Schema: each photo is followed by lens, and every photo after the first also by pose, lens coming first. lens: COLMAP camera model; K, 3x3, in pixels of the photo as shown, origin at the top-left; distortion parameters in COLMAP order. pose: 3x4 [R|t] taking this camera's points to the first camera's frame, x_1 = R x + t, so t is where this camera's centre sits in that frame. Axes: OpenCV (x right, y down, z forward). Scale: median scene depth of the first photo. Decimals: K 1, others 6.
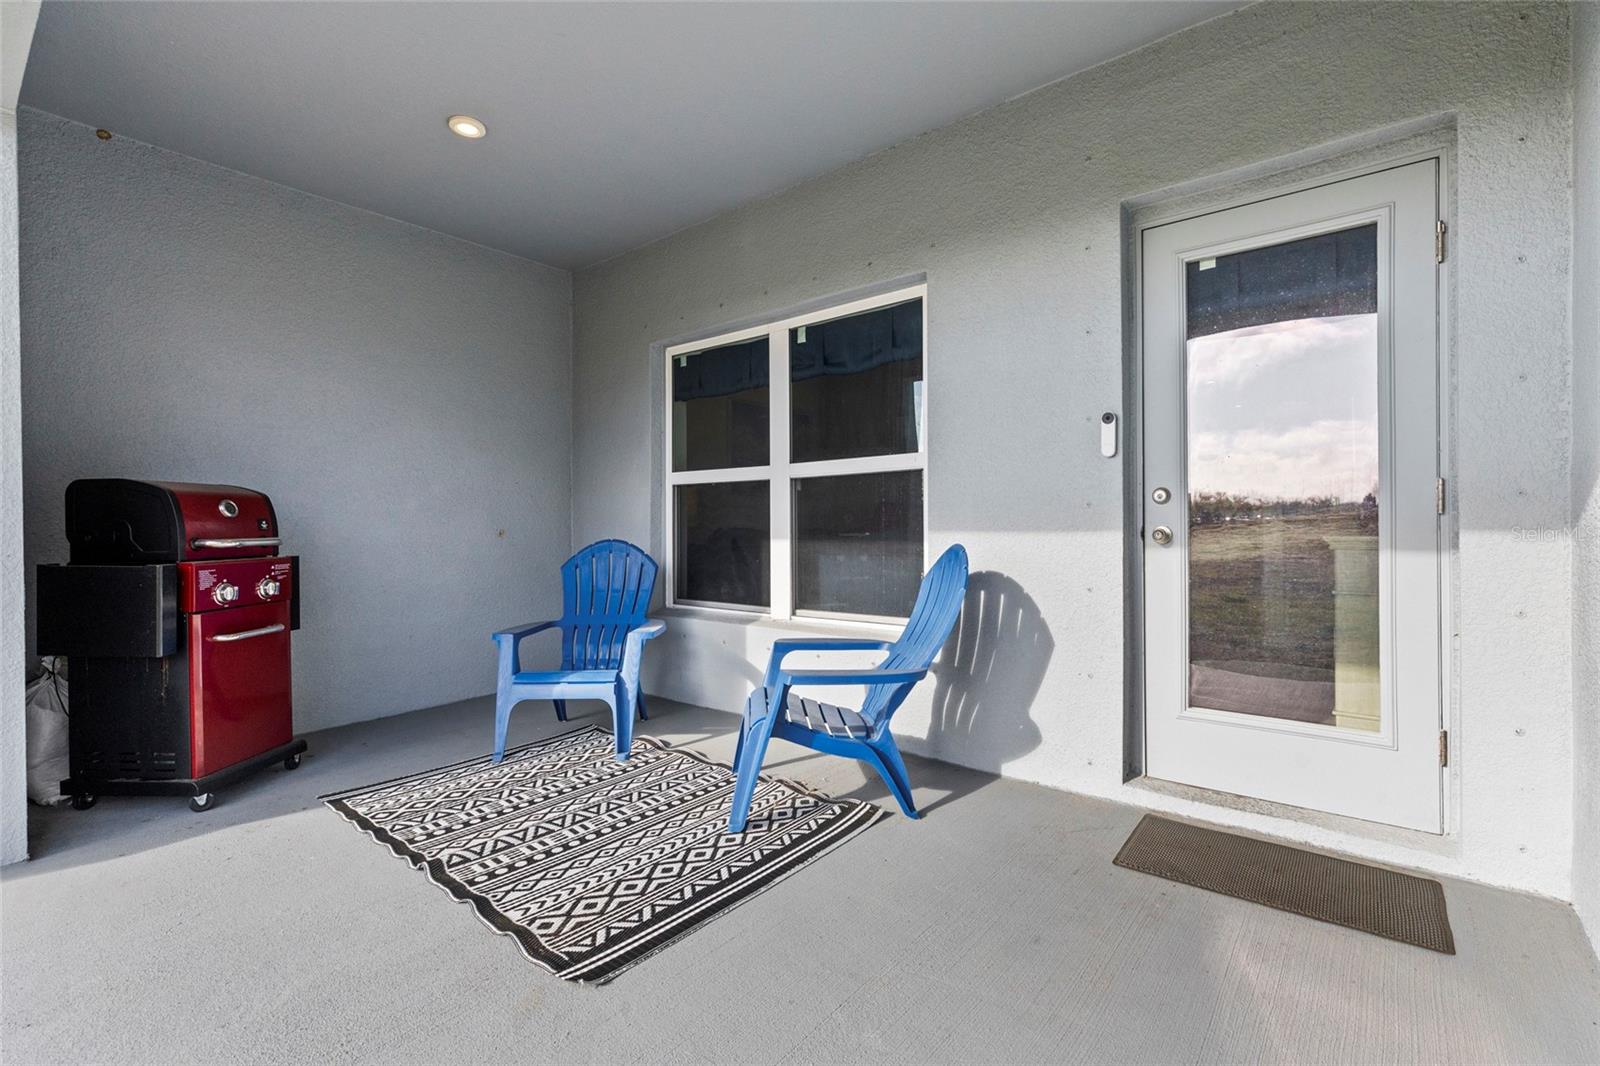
lens RADIAL K [[726.3, 0, 794.8], [0, 726.3, 531.6], [0, 0, 1]] dist [0.002204, 0.000612]
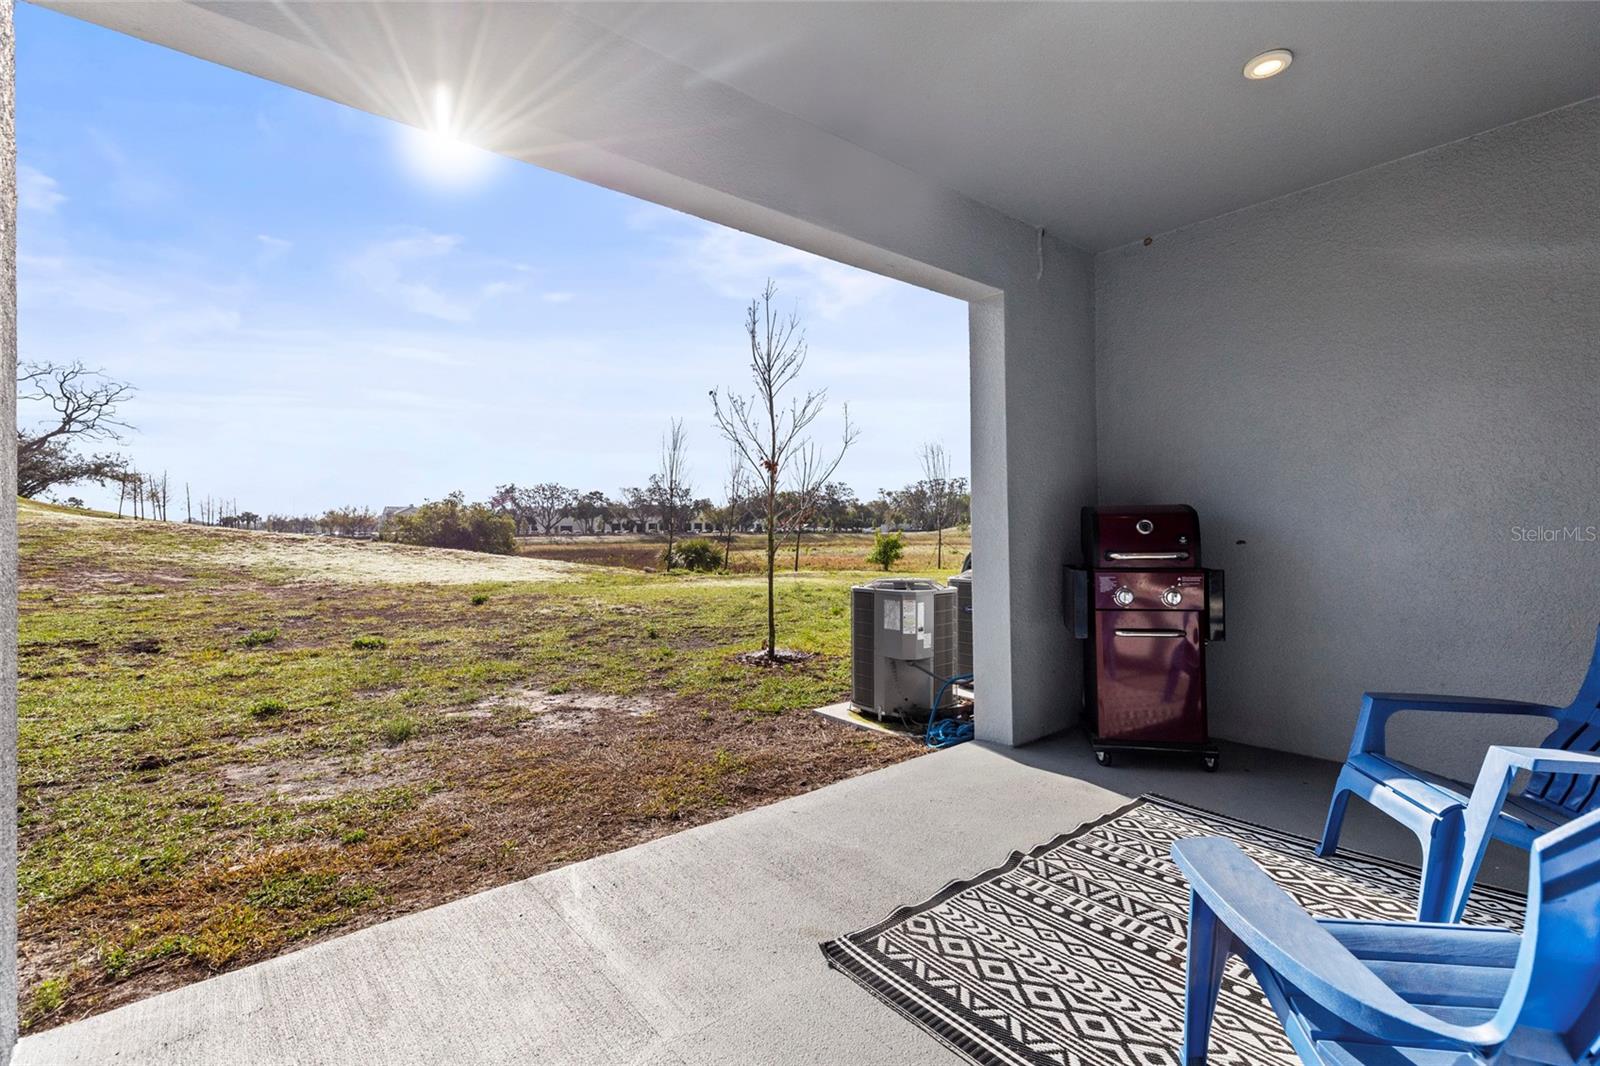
lens RADIAL K [[726.3, 0, 804.0], [0, 726.3, 524.9], [0, 0, 1]] dist [0.002204, 0.000612]
pose [[-0.196538, 0.005008, -0.980483, 0.571389], [0.006177, 0.999973, 0.003869, -0.049183], [0.980477, -0.005296, -0.196564, 0.785121]]
